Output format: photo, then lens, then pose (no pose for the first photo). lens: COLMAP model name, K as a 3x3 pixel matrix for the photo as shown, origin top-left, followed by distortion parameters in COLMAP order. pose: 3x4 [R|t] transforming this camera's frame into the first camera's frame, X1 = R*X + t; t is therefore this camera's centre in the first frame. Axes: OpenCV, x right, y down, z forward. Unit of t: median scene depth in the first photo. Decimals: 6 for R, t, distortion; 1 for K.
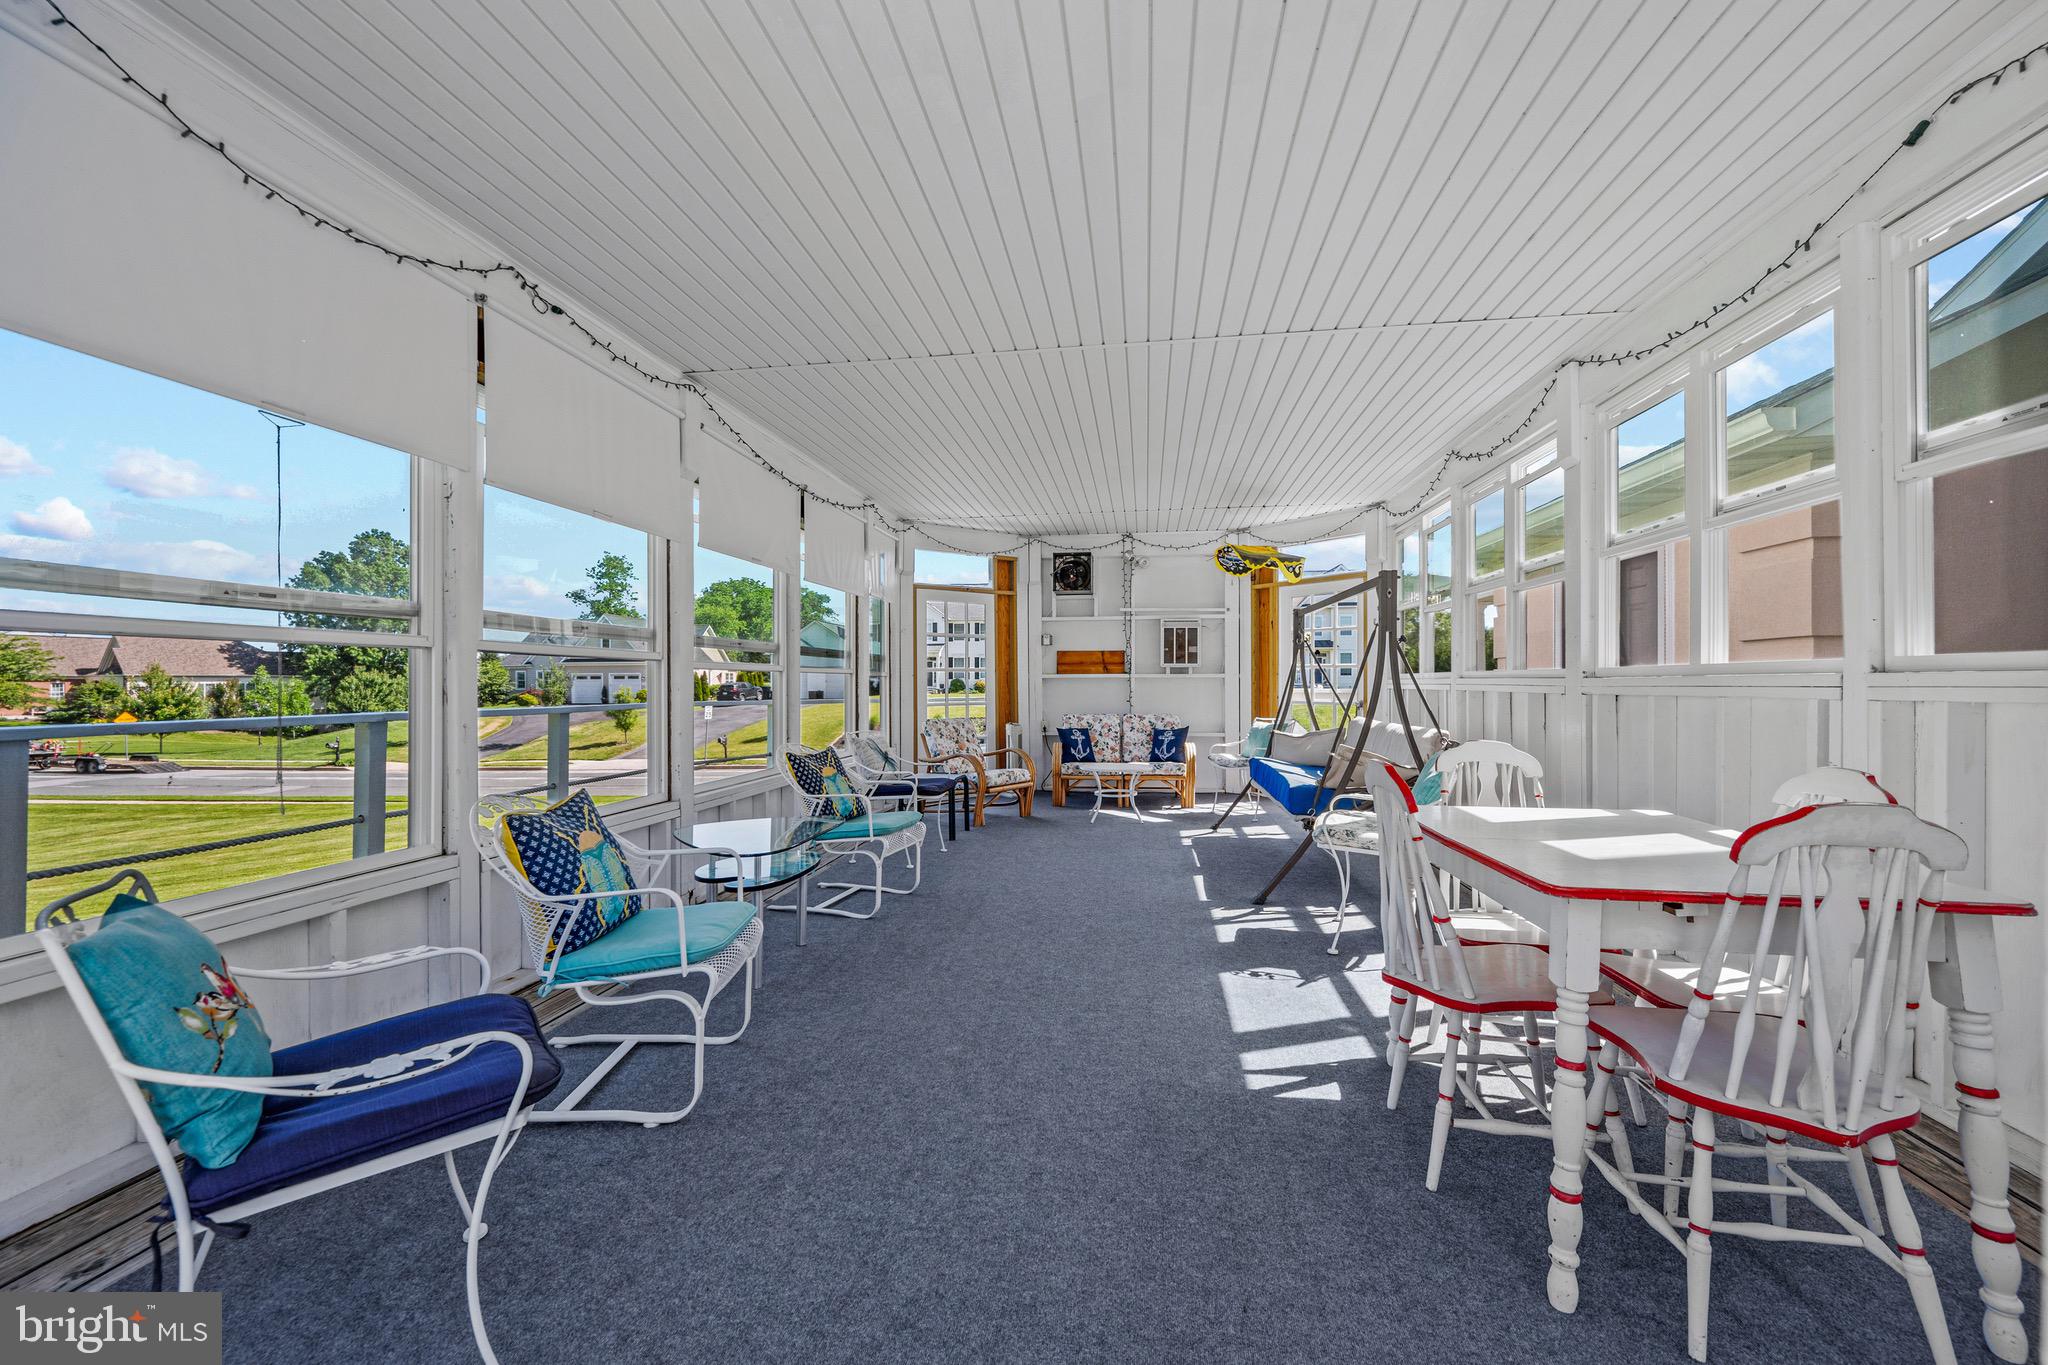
lens RADIAL K [[812.0, 0, 1021.8], [0, 812.0, 685.2], [0, 0, 1]] dist [0.000196, 0.000117]
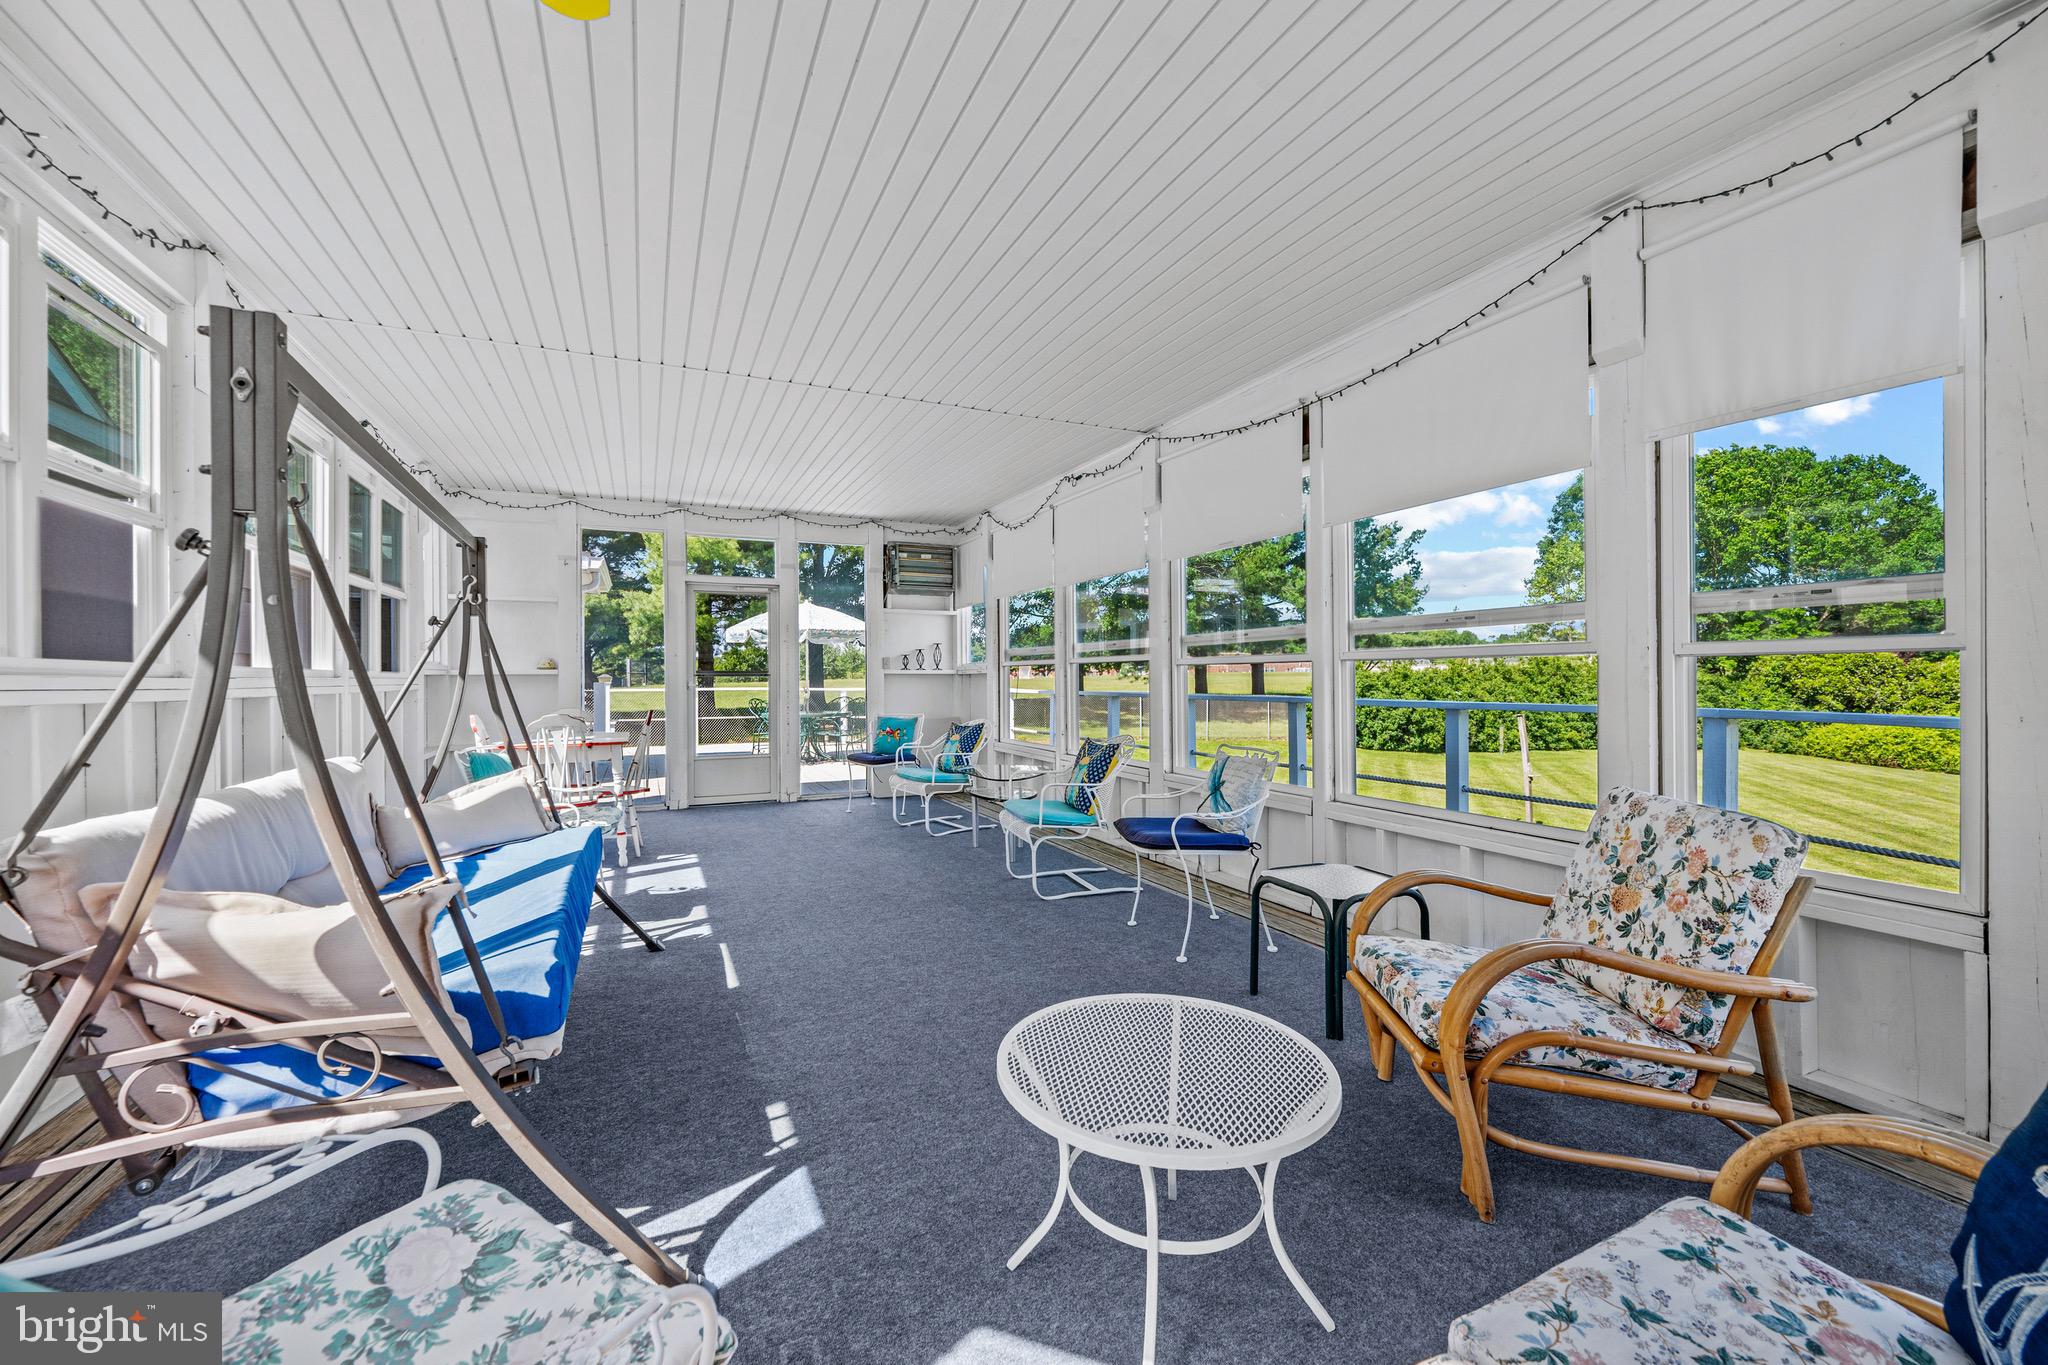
lens RADIAL K [[812.0, 0, 1021.8], [0, 812.0, 685.2], [0, 0, 1]] dist [0.000196, 0.000117]
pose [[-0.831696, 0.008077, -0.555173, 0.454309], [0.003104, 0.999946, 0.009899, -0.004749], [0.555223, 0.006510, -0.831676, 1.971970]]
